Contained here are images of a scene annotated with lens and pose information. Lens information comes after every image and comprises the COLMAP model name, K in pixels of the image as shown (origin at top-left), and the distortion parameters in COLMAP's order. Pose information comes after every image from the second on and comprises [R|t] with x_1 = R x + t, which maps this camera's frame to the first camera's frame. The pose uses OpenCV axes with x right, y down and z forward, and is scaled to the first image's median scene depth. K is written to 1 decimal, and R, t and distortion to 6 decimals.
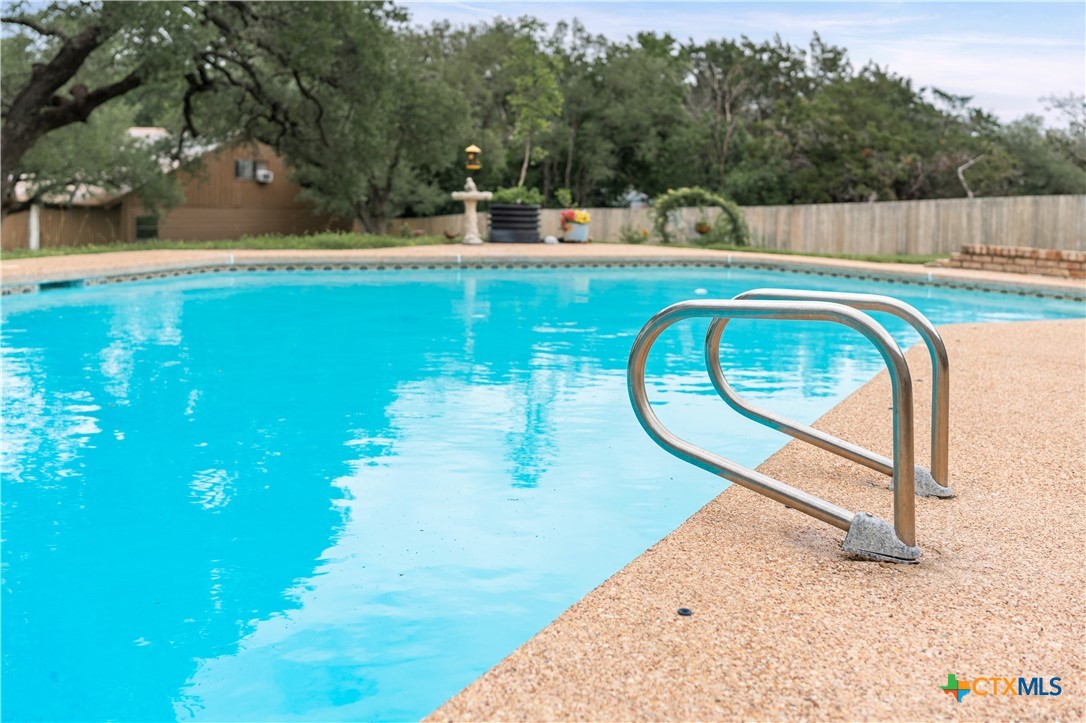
lens RADIAL K [[1170.4, 0, 543.8], [0, 1170.4, 359.8], [0, 0, 1]] dist [0.075725, -0.007088]
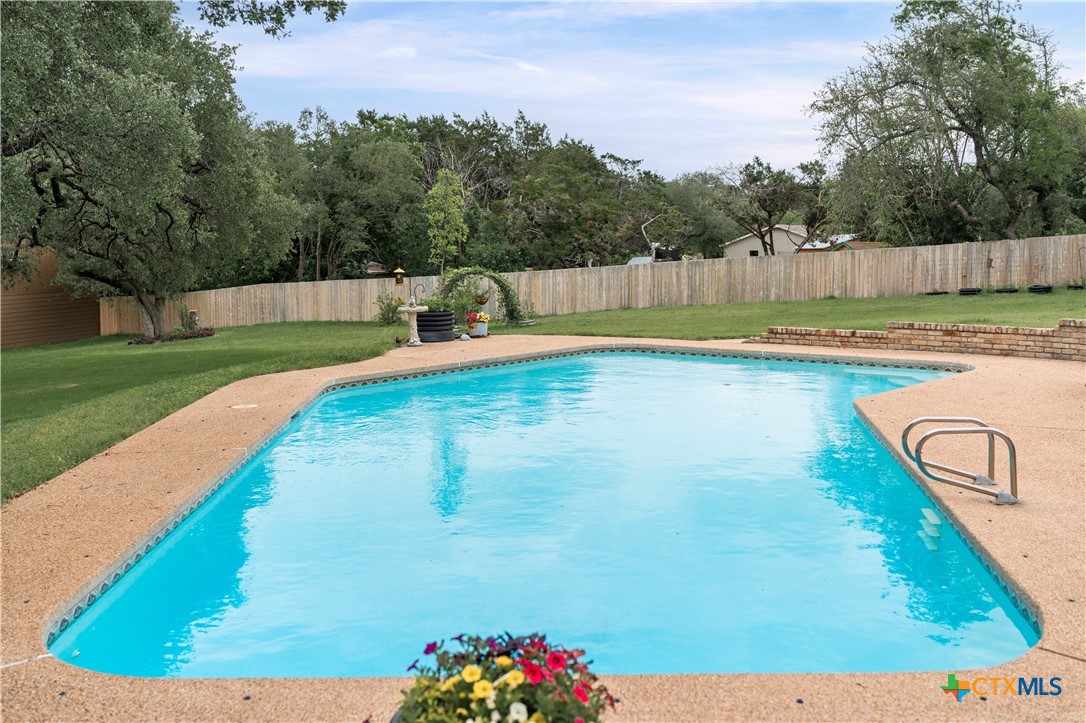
lens RADIAL K [[1170.4, 0, 543.8], [0, 1170.4, 359.8], [0, 0, 1]] dist [0.075725, -0.007088]
pose [[0.960113, -0.067376, 0.271372, -0.089964], [0.078305, 0.996489, -0.029635, -0.011237], [-0.268423, 0.049702, 0.962018, -0.089178]]
